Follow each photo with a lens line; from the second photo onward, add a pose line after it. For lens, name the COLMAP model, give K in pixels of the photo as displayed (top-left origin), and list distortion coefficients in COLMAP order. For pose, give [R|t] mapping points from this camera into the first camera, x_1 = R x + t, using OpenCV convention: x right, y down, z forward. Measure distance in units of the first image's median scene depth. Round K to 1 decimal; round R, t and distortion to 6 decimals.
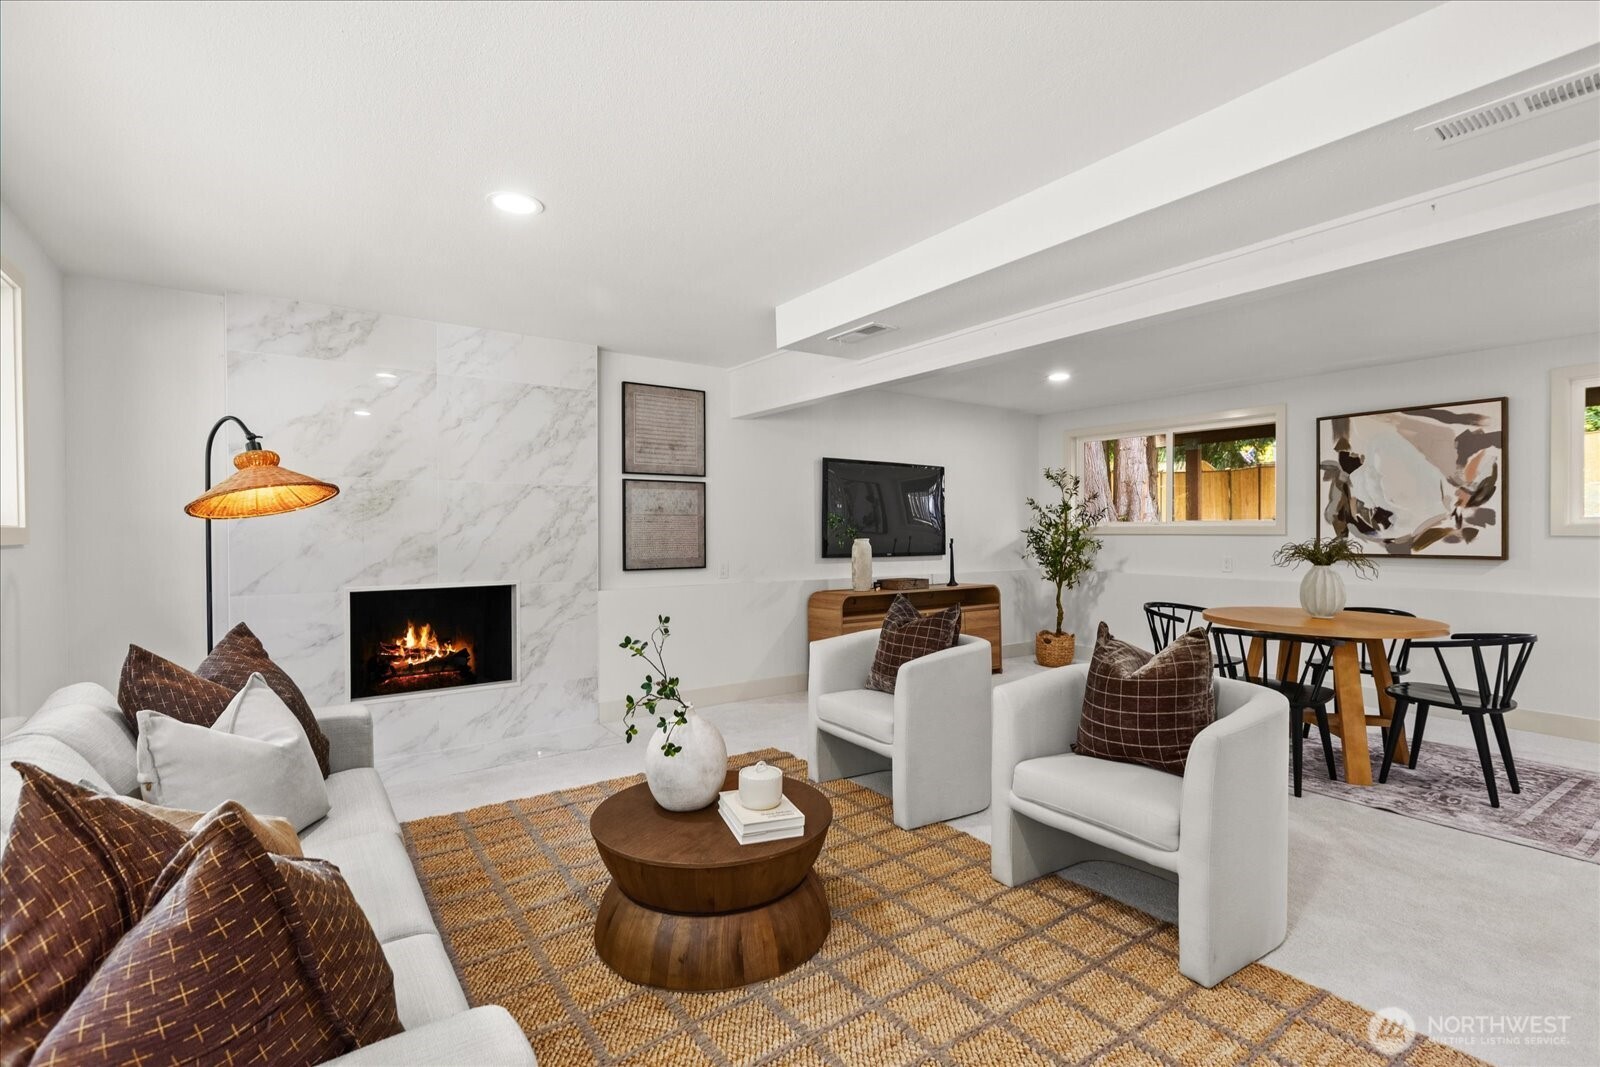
lens RADIAL K [[732.1, 0, 787.7], [0, 732.1, 535.1], [0, 0, 1]] dist [0.002694, 0.000318]
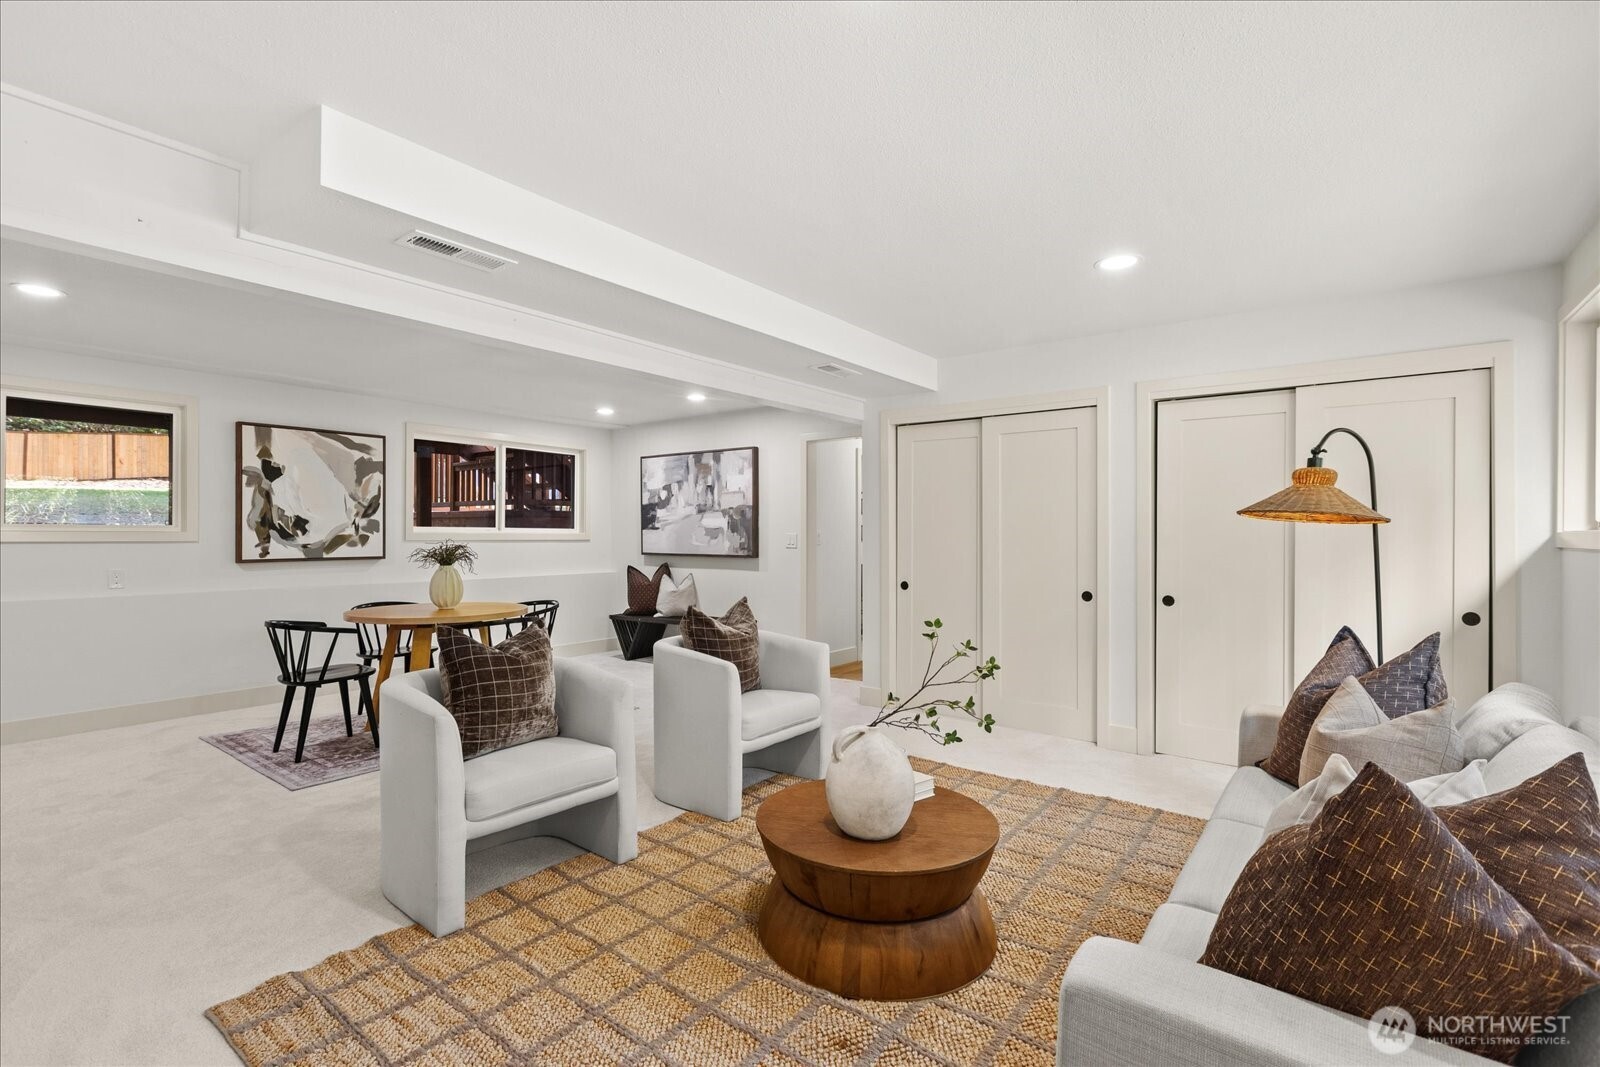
lens RADIAL K [[732.1, 0, 790.7], [0, 732.1, 530.5], [0, 0, 1]] dist [0.002694, 0.000318]
pose [[-0.303471, 0.008422, 0.952803, -0.453276], [0.008423, 0.999946, -0.006156, -0.002574], [-0.952803, 0.006157, -0.303525, 0.630706]]
